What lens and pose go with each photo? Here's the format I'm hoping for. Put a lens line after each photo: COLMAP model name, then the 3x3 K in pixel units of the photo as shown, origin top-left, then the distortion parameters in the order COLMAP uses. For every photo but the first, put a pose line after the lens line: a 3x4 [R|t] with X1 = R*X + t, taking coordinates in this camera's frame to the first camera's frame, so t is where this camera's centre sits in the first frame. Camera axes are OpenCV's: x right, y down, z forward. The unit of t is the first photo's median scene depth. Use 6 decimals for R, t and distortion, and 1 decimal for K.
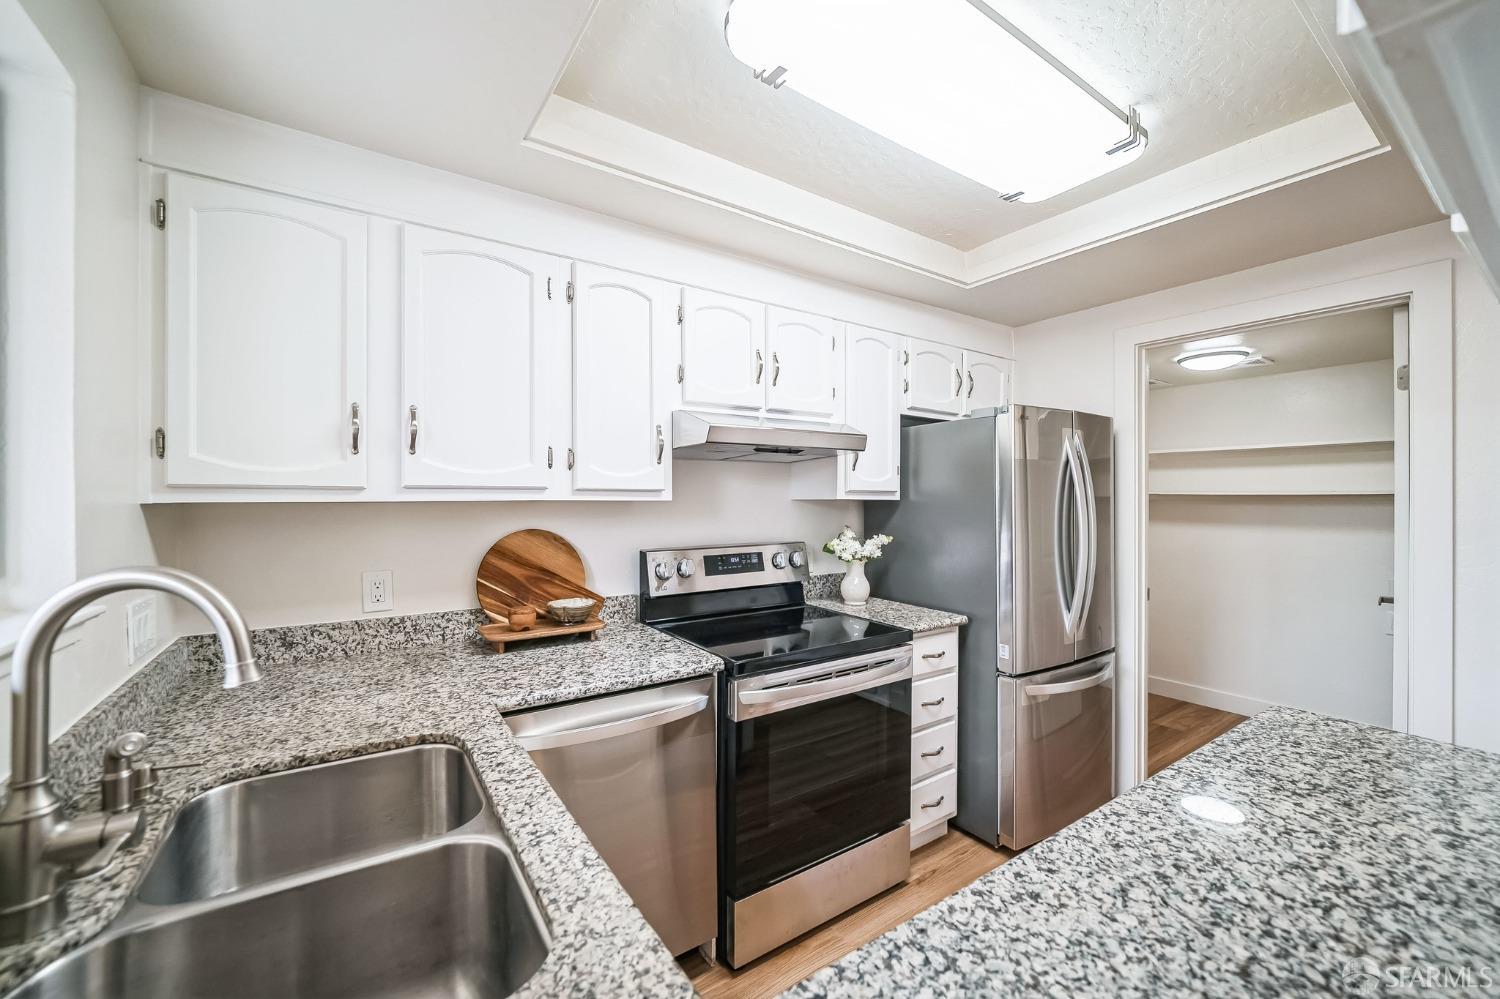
lens RADIAL K [[583.0, 0, 736.9], [0, 583.0, 497.3], [0, 0, 1]] dist [-0.002752, -0.000098]
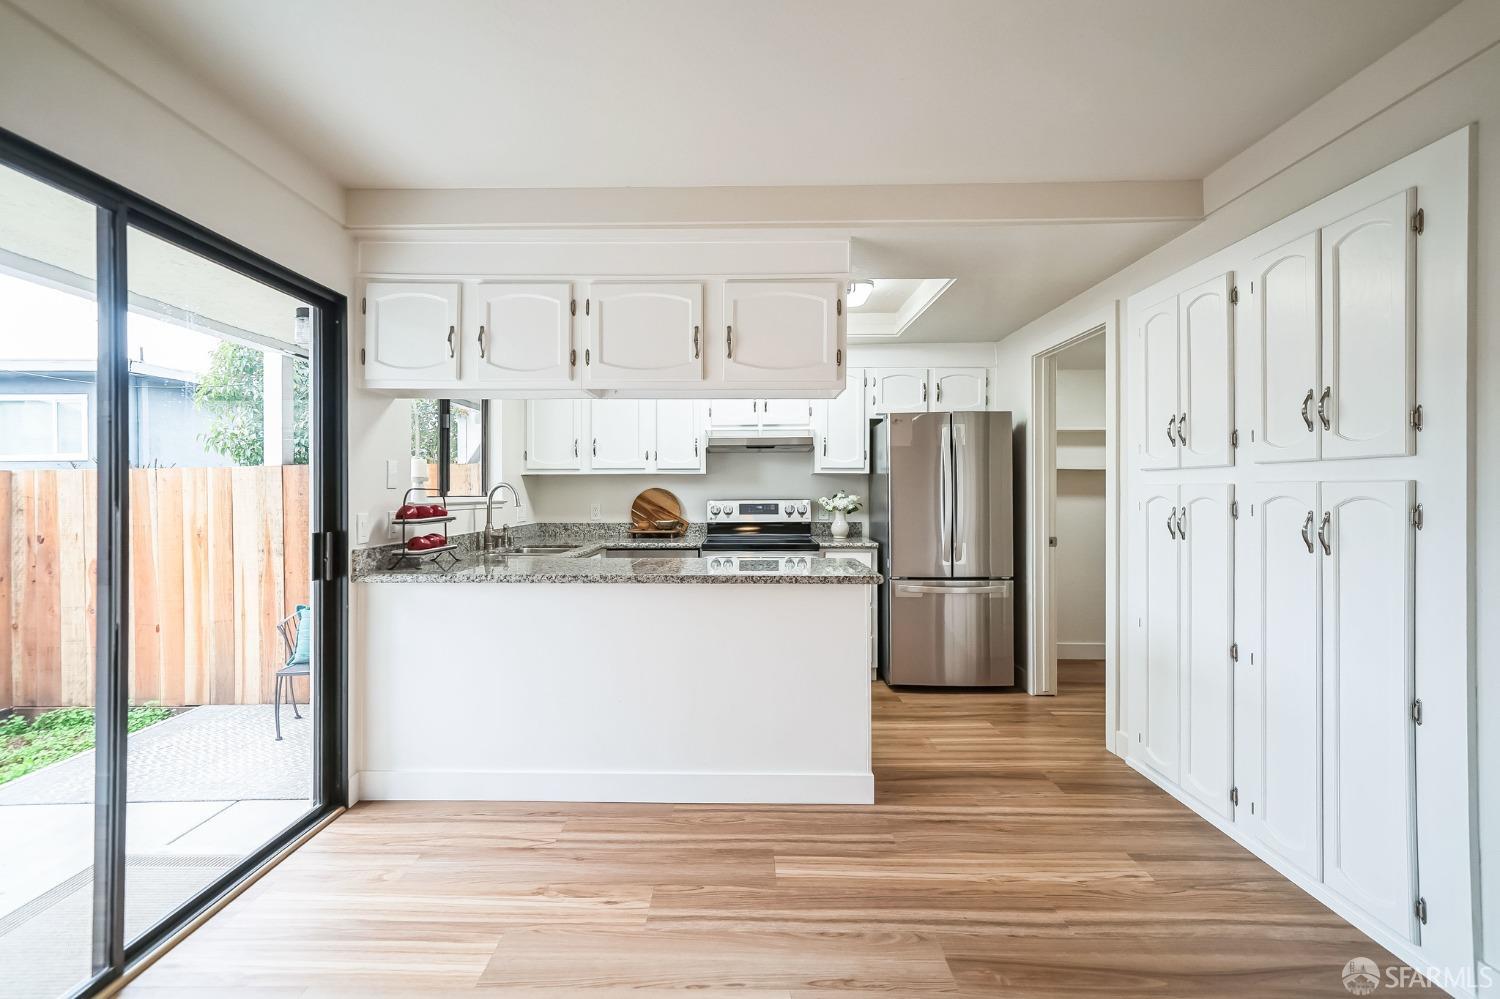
lens RADIAL K [[667.6, 0, 739.6], [0, 667.6, 489.5], [0, 0, 1]] dist [0.010974, 0.000149]
pose [[0.834180, -0.003294, -0.551482, 1.274895], [0.003089, 0.999994, -0.001301, 0.063745], [0.551483, -0.000619, 0.834186, -0.896953]]
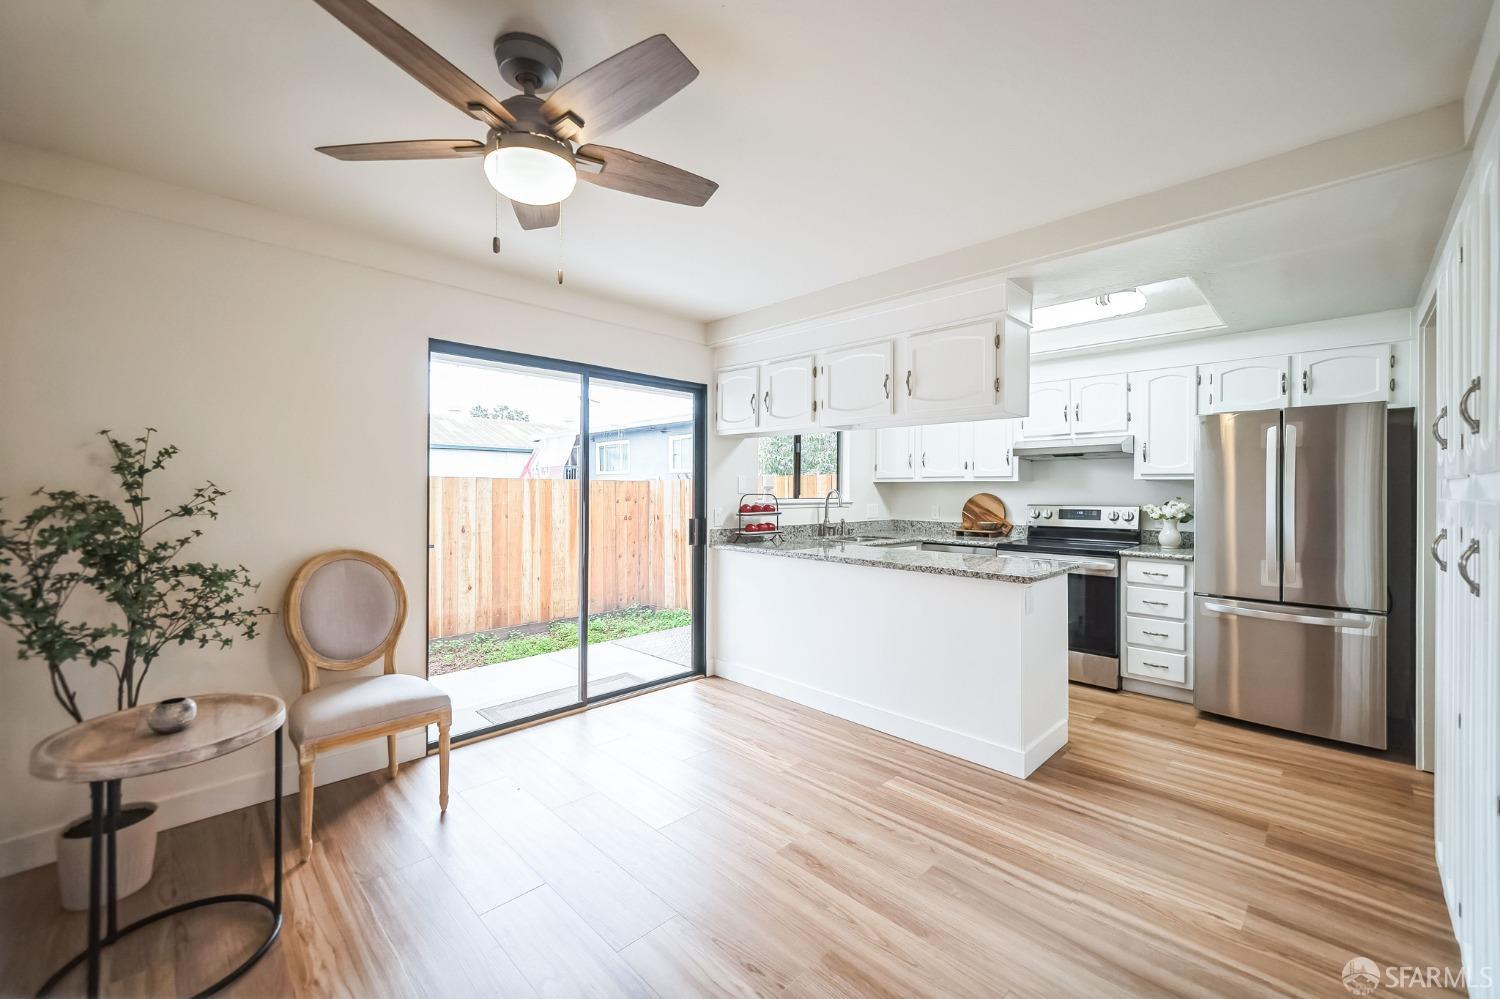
lens RADIAL K [[602.7, 0, 741.0], [0, 602.7, 491.4], [0, 0, 1]] dist [0.002350, 0.001046]
pose [[0.208735, 0.003562, -0.977966, 1.941665], [-0.002499, 0.999992, 0.003108, 0.041495], [0.977969, 0.001795, 0.208742, -0.546674]]
